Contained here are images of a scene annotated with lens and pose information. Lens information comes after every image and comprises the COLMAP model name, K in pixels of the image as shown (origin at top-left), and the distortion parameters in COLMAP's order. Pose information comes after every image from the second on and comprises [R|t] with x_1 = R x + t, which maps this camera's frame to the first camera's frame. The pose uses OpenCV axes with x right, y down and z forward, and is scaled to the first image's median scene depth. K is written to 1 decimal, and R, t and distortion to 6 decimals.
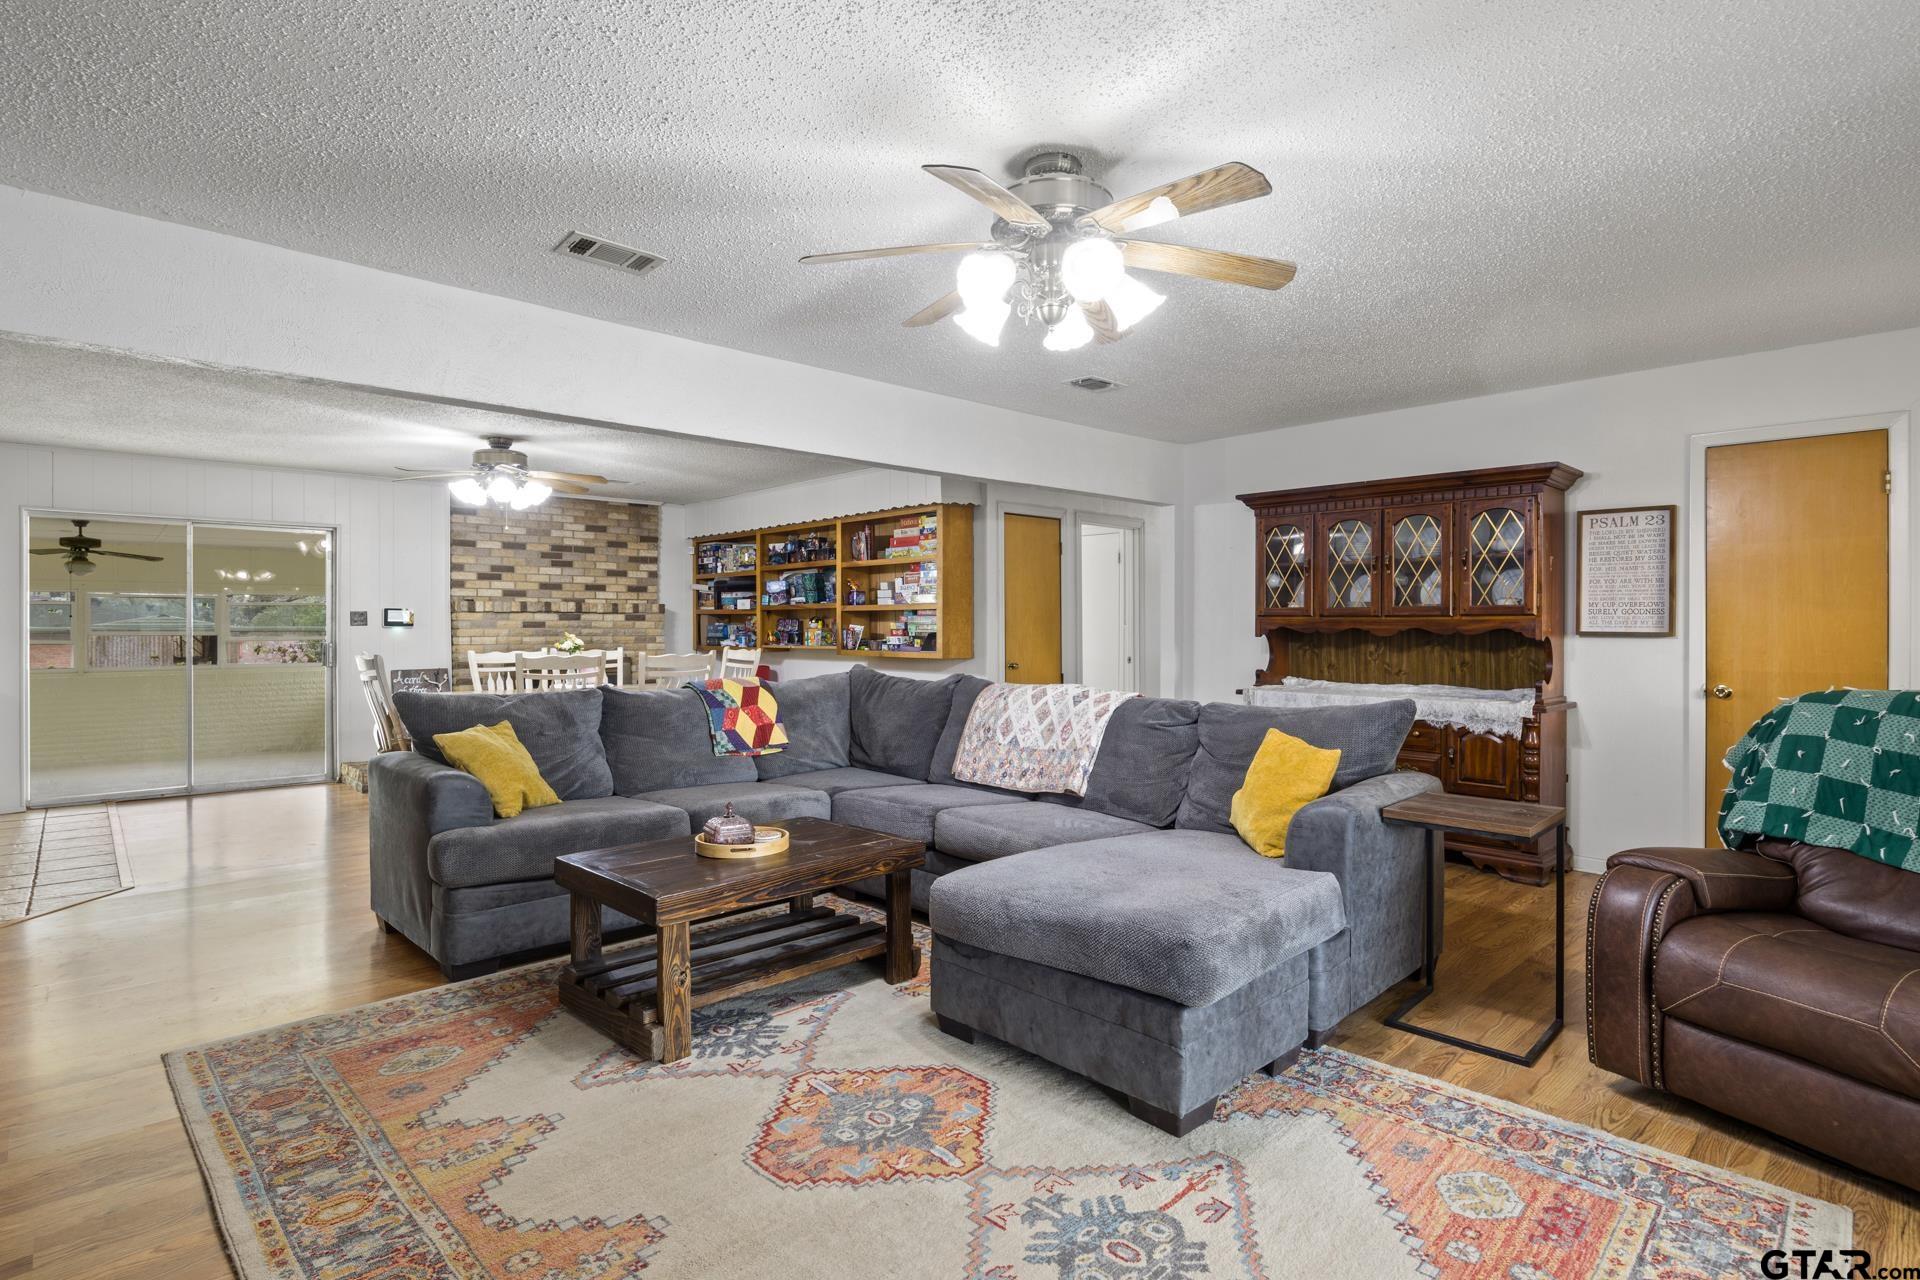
lens RADIAL K [[971.1, 0, 962.0], [0, 971.1, 631.0], [0, 0, 1]] dist [-0.005795, -0.000411]
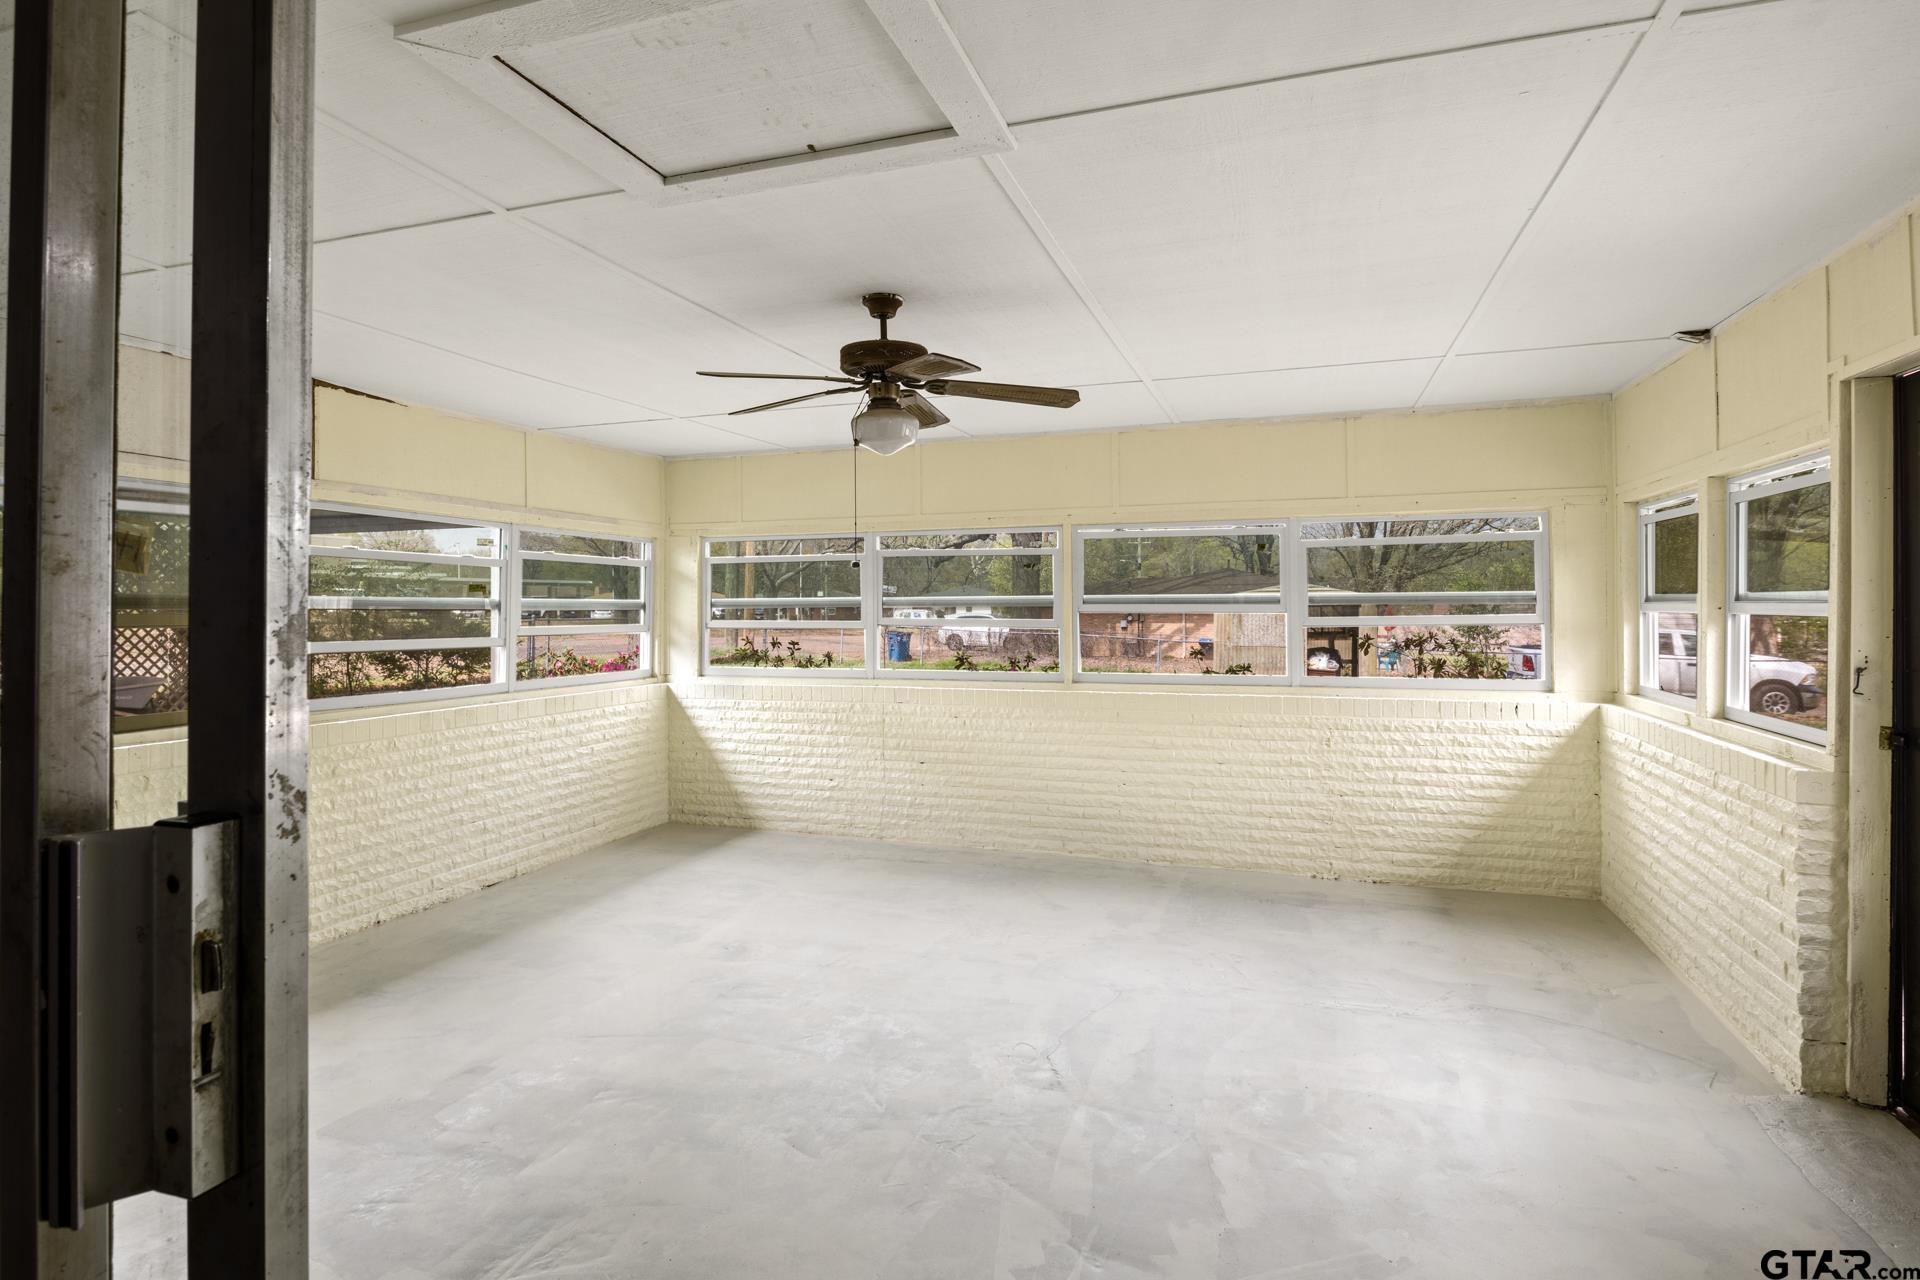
lens RADIAL K [[971.1, 0, 979.2], [0, 971.1, 600.0], [0, 0, 1]] dist [-0.005795, -0.000411]
pose [[0.474147, -0.006909, -0.880418, -0.560468], [0.003842, 0.999976, -0.005778, 0.001549], [0.880437, -0.000643, 0.474163, 0.836740]]
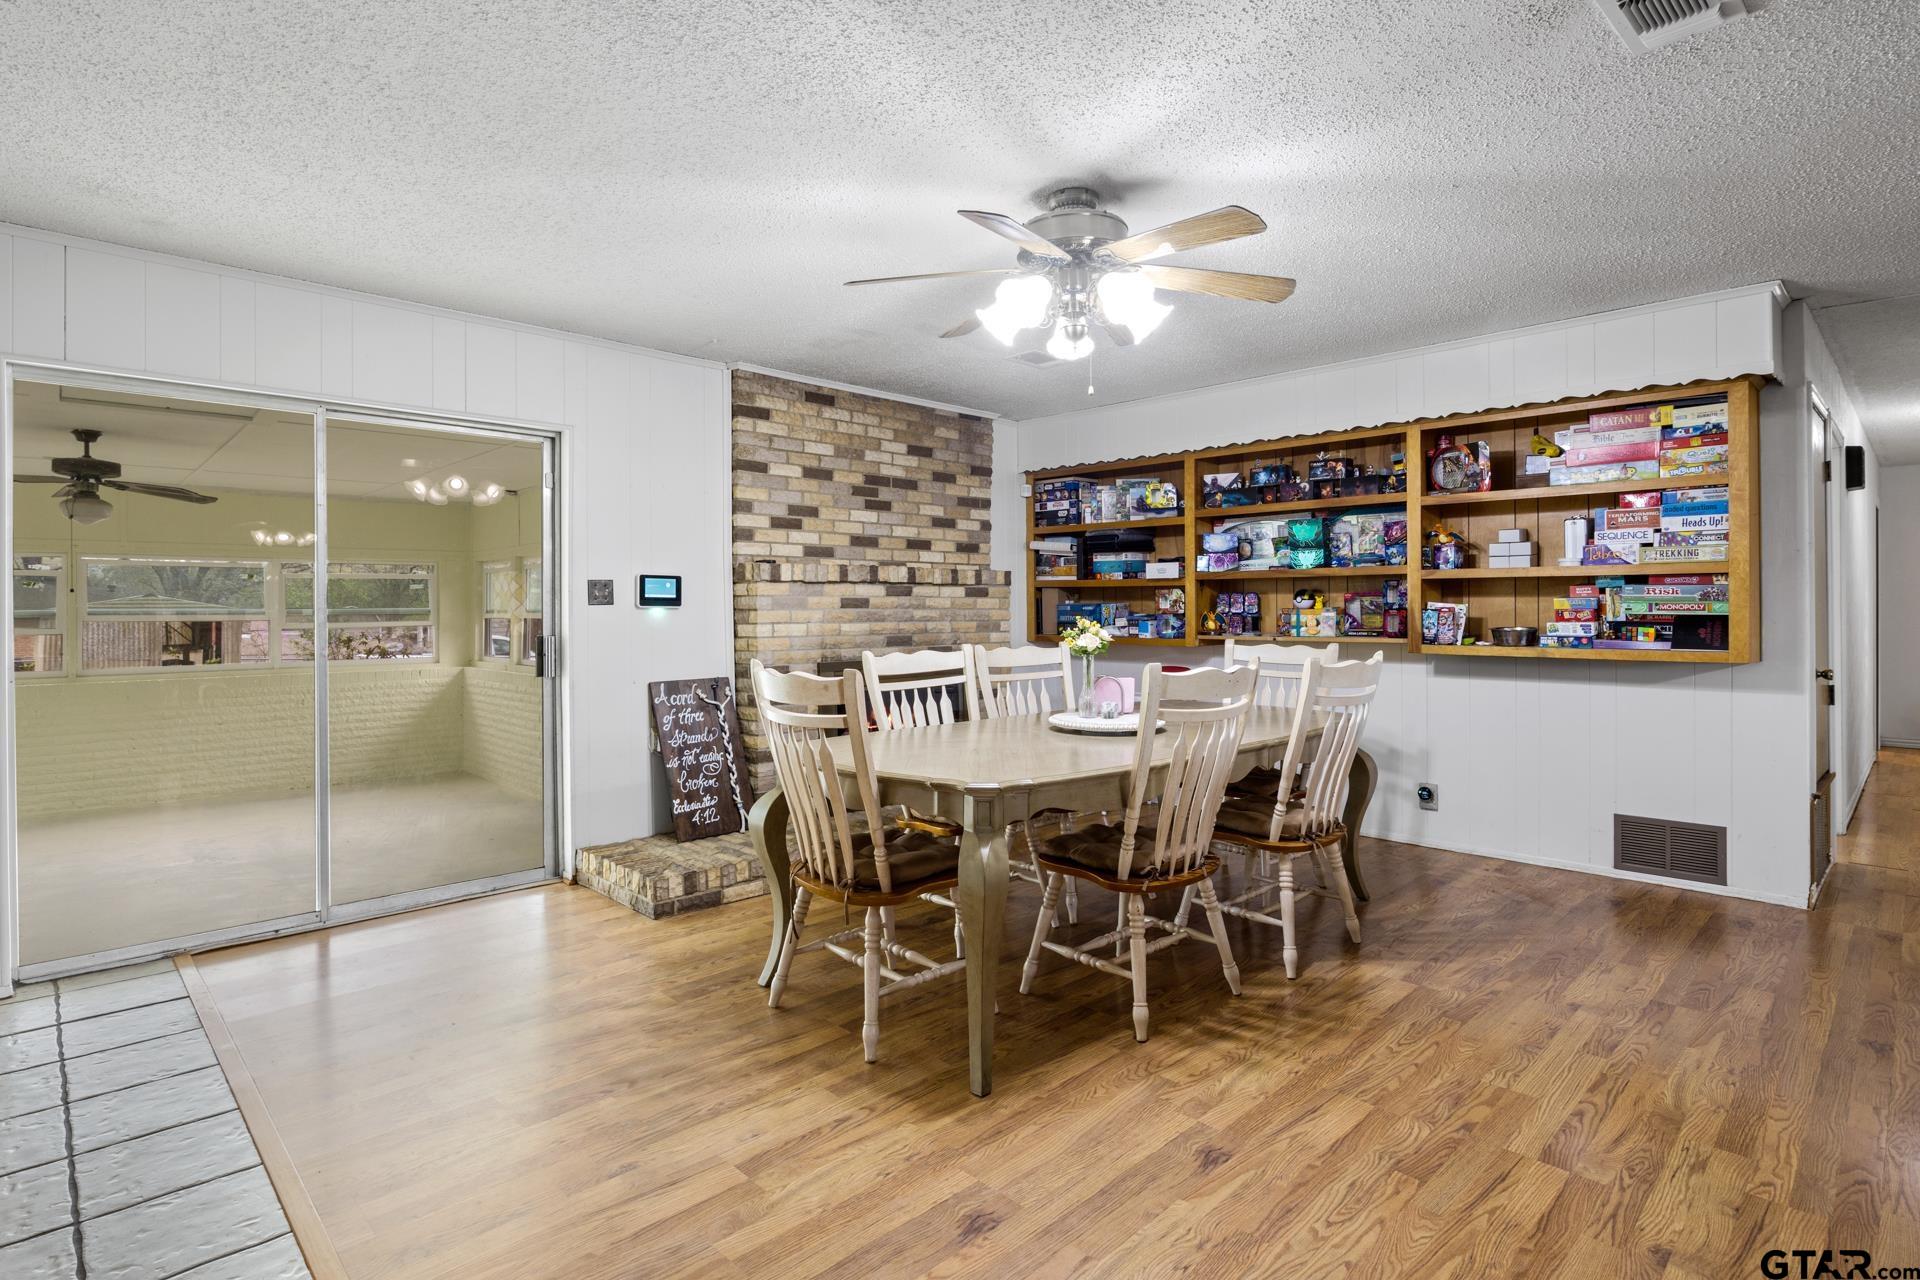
lens RADIAL K [[971.1, 0, 961.8], [0, 971.1, 622.9], [0, 0, 1]] dist [-0.005795, -0.000411]
pose [[0.999719, -0.001813, 0.023615, -0.374056], [0.001511, 0.999917, 0.012818, -0.001869], [-0.023636, -0.012779, 0.999639, 0.376139]]
